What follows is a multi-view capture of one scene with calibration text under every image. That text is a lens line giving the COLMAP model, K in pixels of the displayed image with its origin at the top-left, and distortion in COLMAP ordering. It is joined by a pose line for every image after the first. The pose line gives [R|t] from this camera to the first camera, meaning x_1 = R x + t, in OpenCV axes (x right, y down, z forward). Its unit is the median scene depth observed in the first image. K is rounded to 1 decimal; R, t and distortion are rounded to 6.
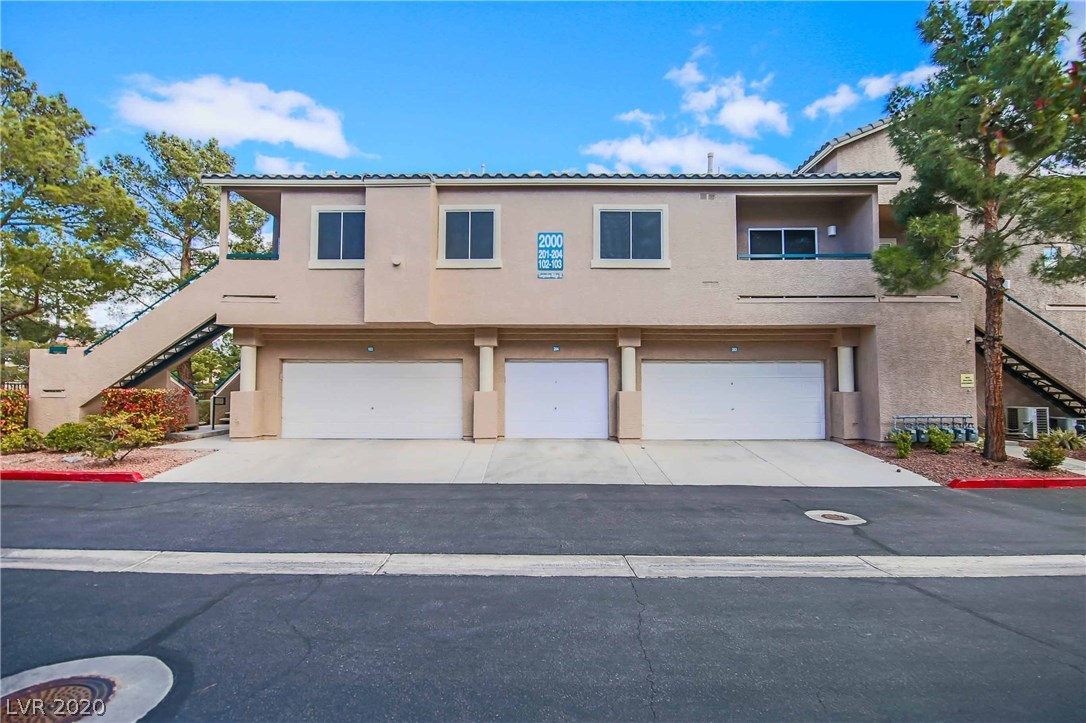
lens RADIAL K [[506.8, 0, 544.9], [0, 506.8, 361.4], [0, 0, 1]] dist [-0.005717, -0.007075]
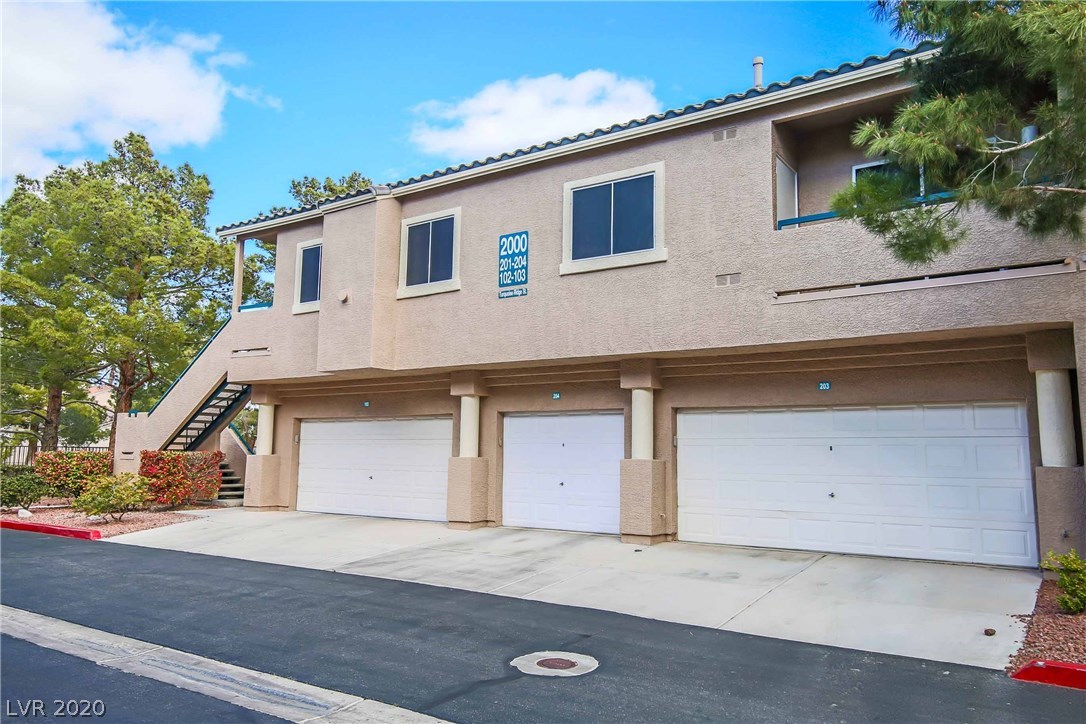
lens RADIAL K [[774.8, 0, 541.7], [0, 774.8, 360.4], [0, 0, 1]] dist [0.020683, 0.000149]
pose [[0.829677, -0.059685, -0.555044, 0.637160], [0.011649, 0.995903, -0.089679, 0.022498], [0.558122, 0.067939, 0.826973, 0.129938]]
